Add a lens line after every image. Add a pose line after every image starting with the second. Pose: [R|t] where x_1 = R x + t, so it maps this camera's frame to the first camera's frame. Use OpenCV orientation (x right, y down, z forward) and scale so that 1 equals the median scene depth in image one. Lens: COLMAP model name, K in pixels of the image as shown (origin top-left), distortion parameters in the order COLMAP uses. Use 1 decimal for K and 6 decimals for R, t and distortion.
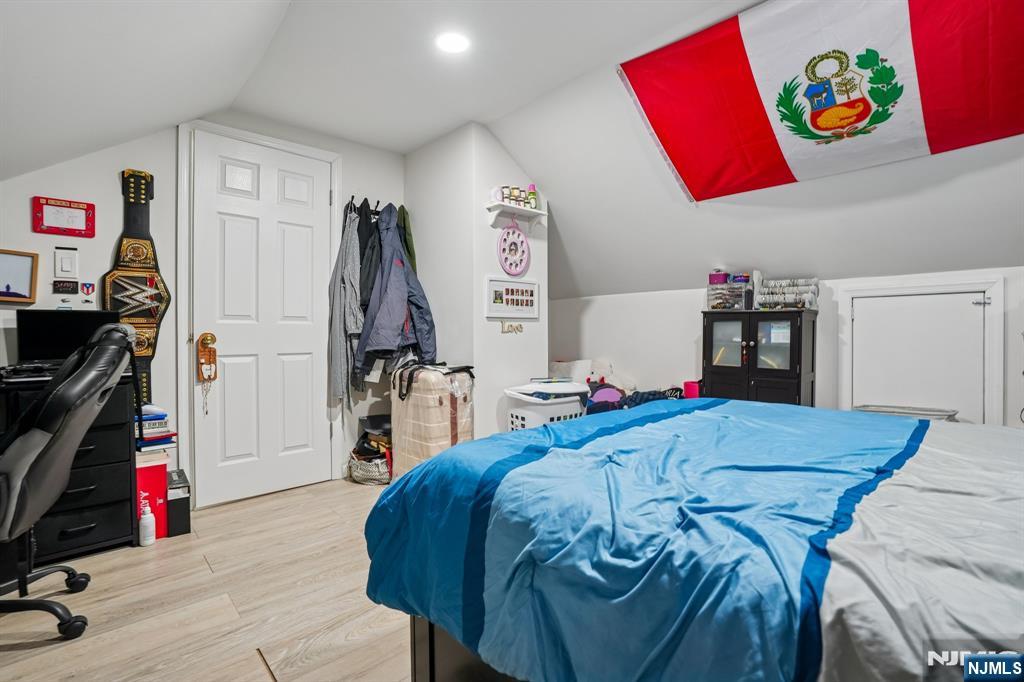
lens RADIAL K [[473.6, 0, 512.7], [0, 473.6, 336.5], [0, 0, 1]] dist [-0.052678, 0.011212]
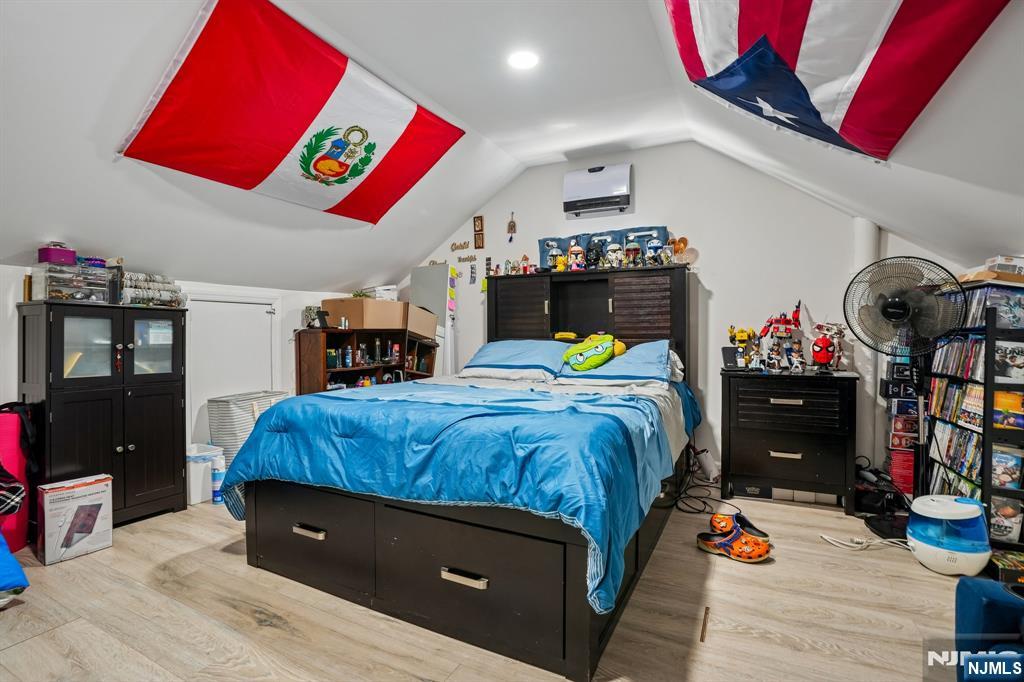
lens RADIAL K [[473.6, 0, 511.5], [0, 473.6, 338.5], [0, 0, 1]] dist [-0.052678, 0.011212]
pose [[-0.345307, -0.003704, 0.938483, -0.497200], [0.012855, 0.999880, 0.008677, 0.003640], [-0.938402, 0.015060, -0.345217, 0.674466]]
